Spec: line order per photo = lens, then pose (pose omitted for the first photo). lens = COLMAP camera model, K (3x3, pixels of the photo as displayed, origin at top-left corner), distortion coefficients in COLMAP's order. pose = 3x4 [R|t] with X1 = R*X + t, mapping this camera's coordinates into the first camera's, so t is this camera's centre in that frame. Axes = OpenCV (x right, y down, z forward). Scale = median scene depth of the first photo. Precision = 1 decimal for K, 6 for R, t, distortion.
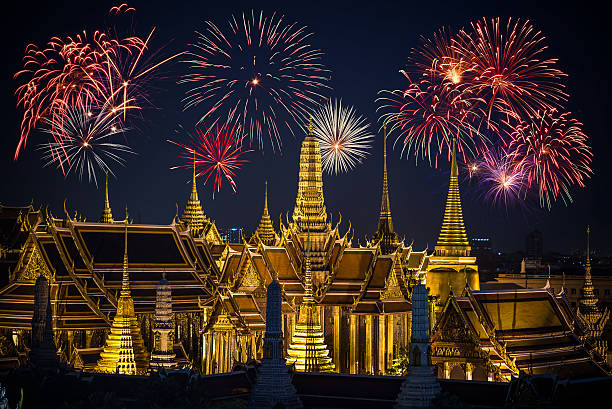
lens RADIAL K [[1573.9, 0, 306.0], [0, 1573.9, 204.5], [0, 0, 1]] dist [-0.003618, 0.316676]
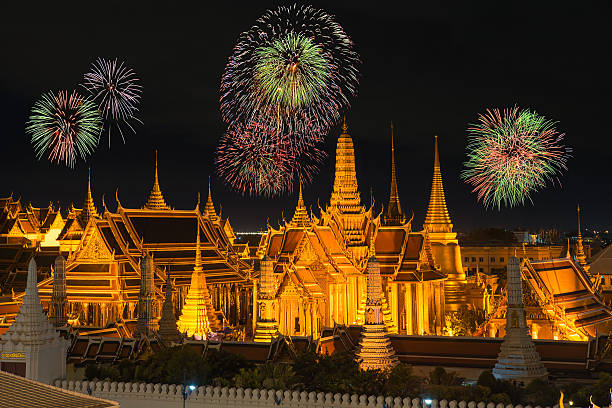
lens RADIAL K [[1192.8, 0, 306.0], [0, 1192.8, 204.0], [0, 0, 1]] dist [0.286264, -0.096731]
pose [[0.991416, -0.013860, 0.130012, -0.148117], [0.012920, 0.999884, 0.008071, 0.002469], [-0.130109, -0.006322, 0.991480, 0.115483]]
